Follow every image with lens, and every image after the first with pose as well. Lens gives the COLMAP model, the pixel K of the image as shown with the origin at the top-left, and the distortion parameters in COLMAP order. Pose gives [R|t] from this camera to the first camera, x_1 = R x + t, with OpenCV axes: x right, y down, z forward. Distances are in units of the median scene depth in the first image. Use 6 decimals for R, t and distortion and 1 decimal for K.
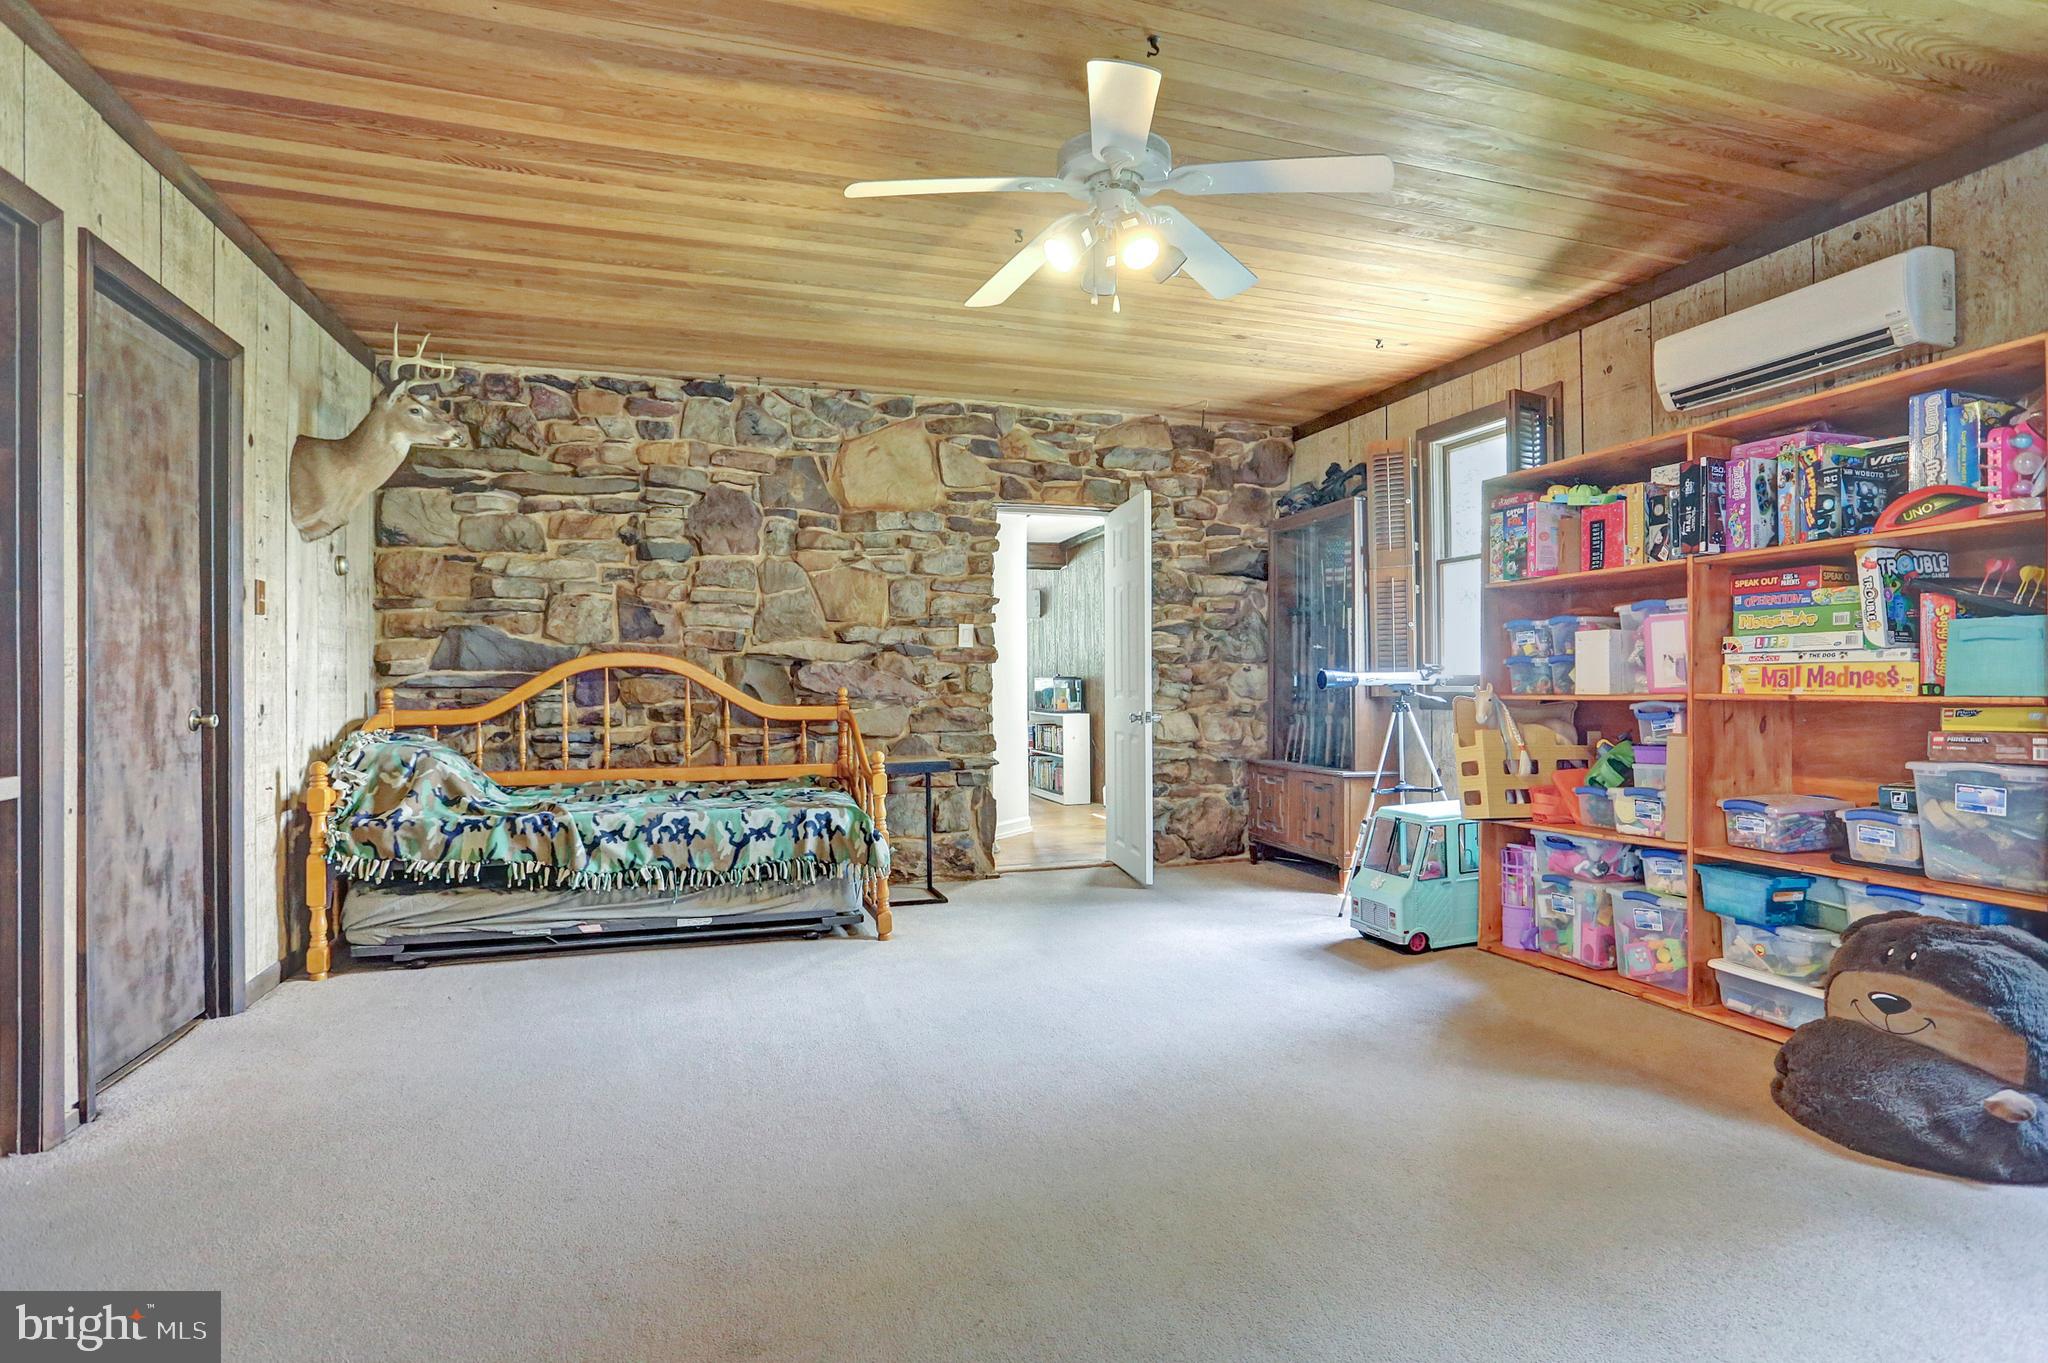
lens RADIAL K [[1048.8, 0, 1024.0], [0, 1048.8, 681.5], [0, 0, 1]] dist [-0.047146, 0.020906]
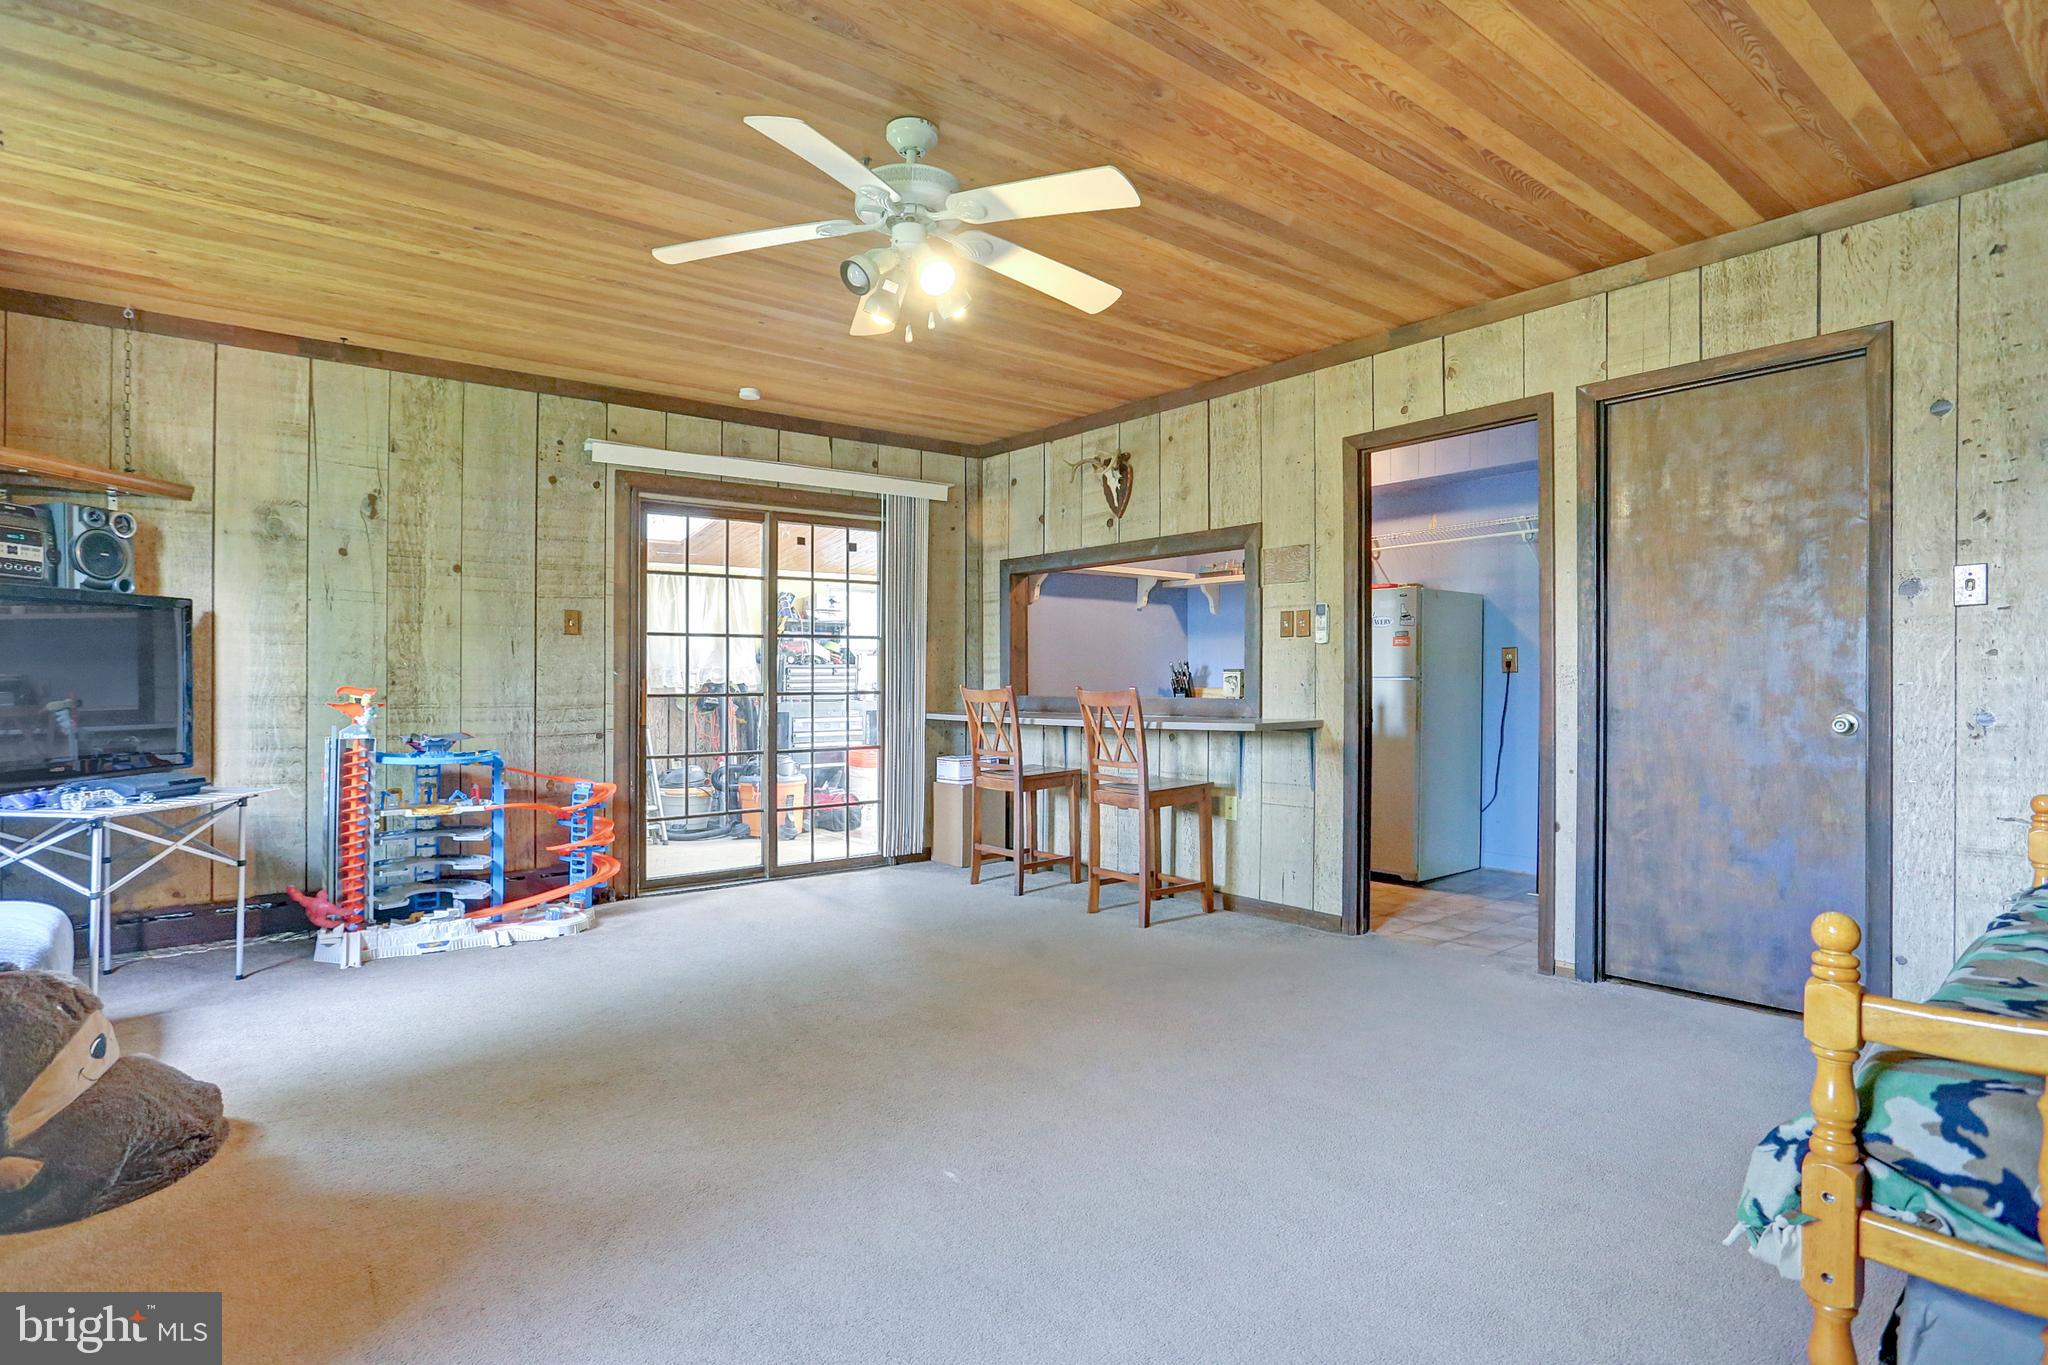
lens RADIAL K [[1048.8, 0, 1024.0], [0, 1048.8, 682.5], [0, 0, 1]] dist [-0.047146, 0.020906]
pose [[-0.930014, 0.006804, -0.367461, 0.204893], [0.009109, 0.999948, -0.004540, -0.004095], [0.367411, -0.007570, -0.930028, 1.097112]]
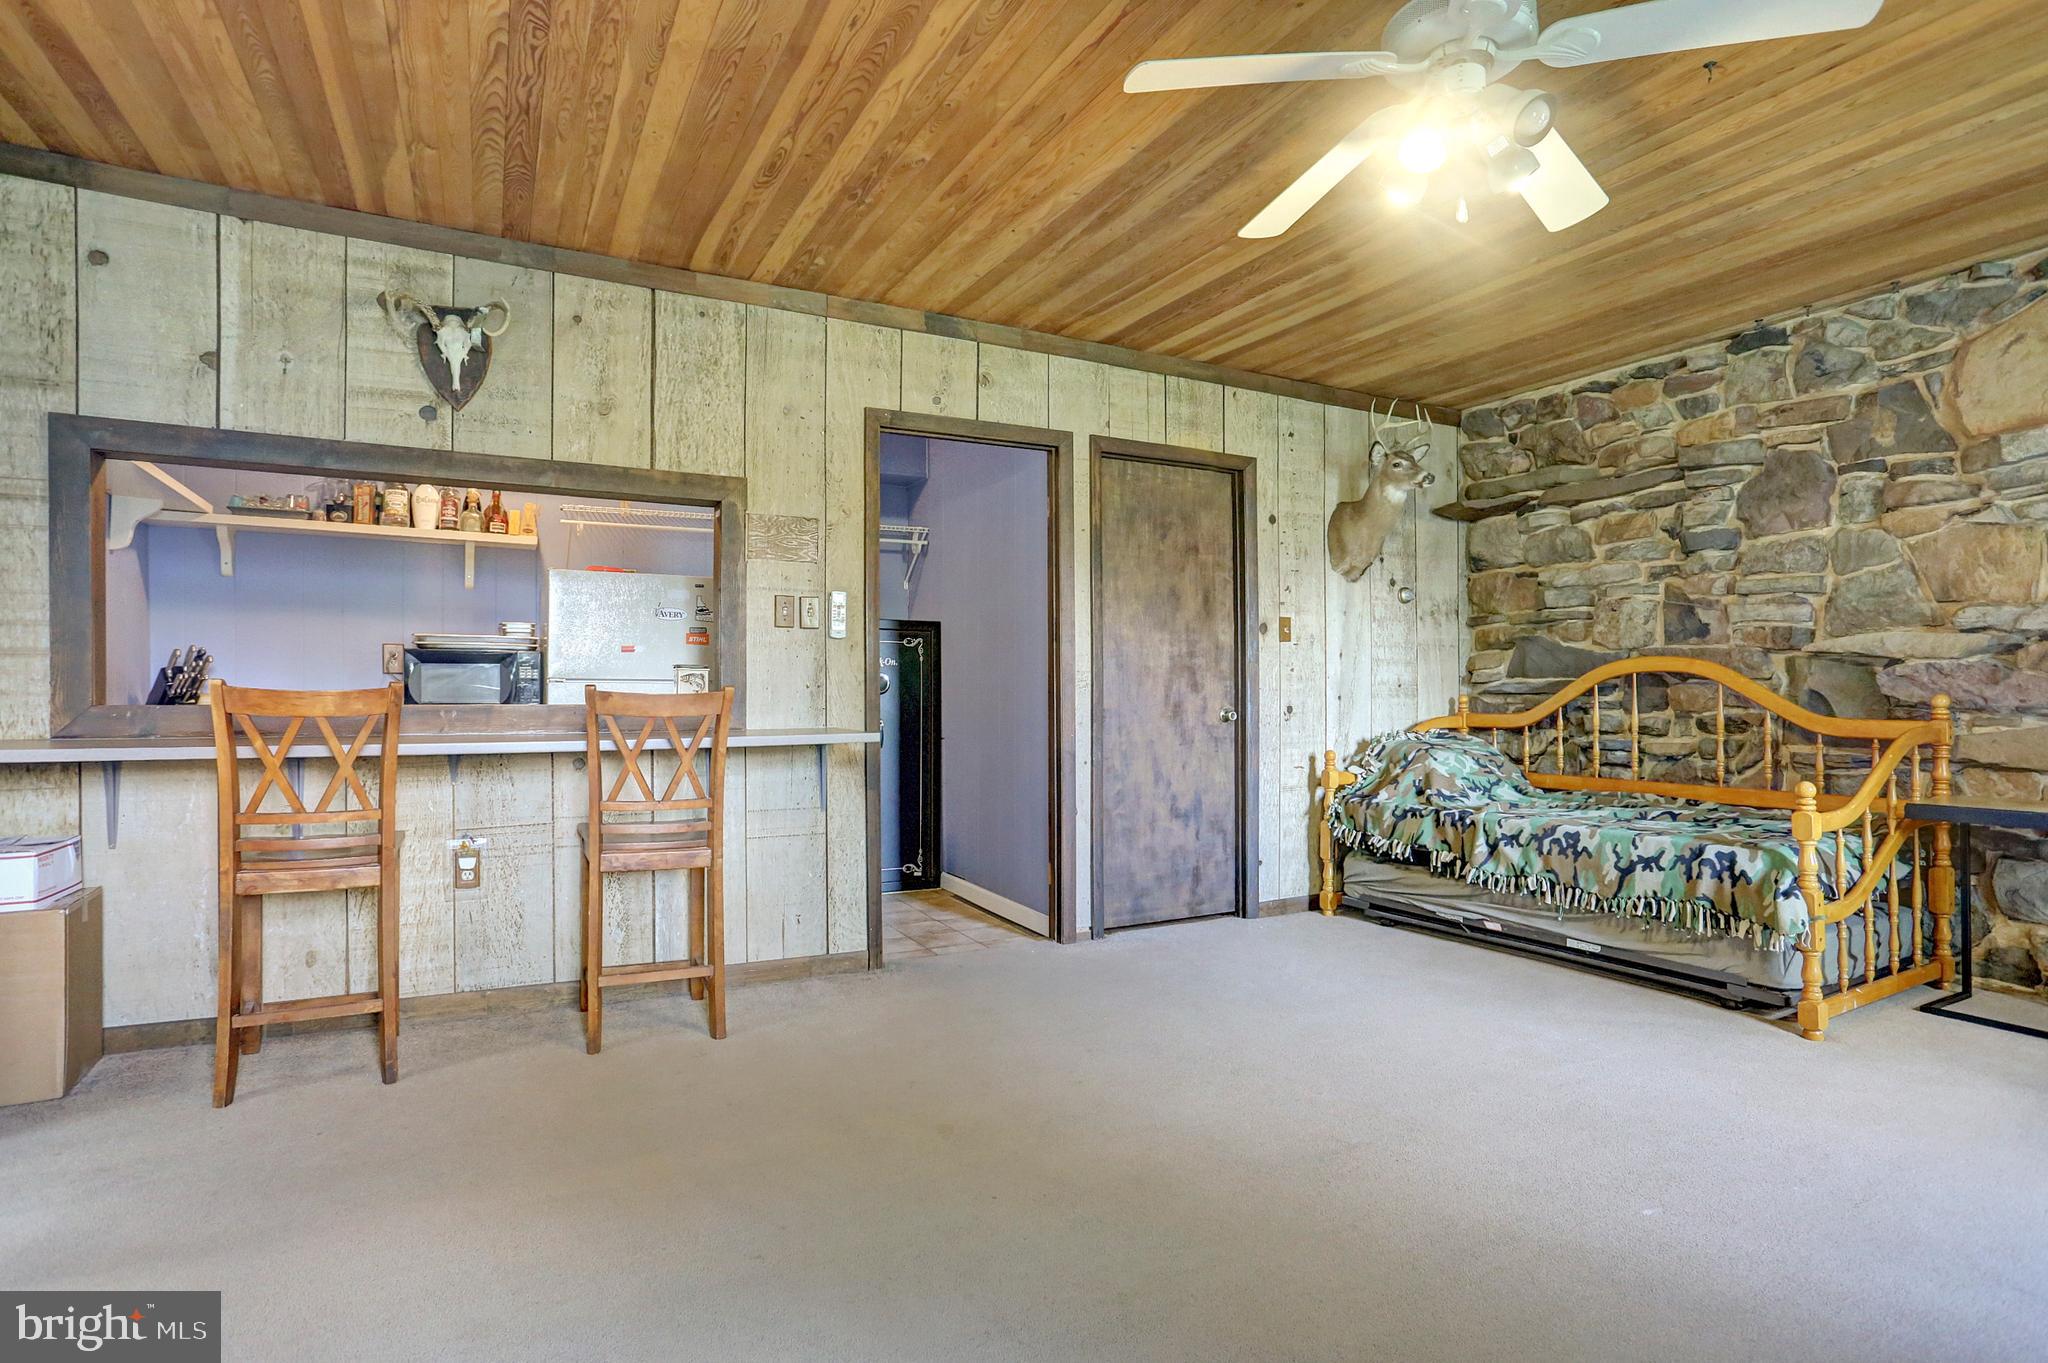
lens RADIAL K [[1048.8, 0, 1024.0], [0, 1048.8, 681.5], [0, 0, 1]] dist [-0.047146, 0.020906]
pose [[0.179578, -0.007722, -0.983714, 0.434621], [0.004068, 0.999966, -0.007107, -0.001545], [0.983735, -0.002725, 0.179603, 0.289707]]
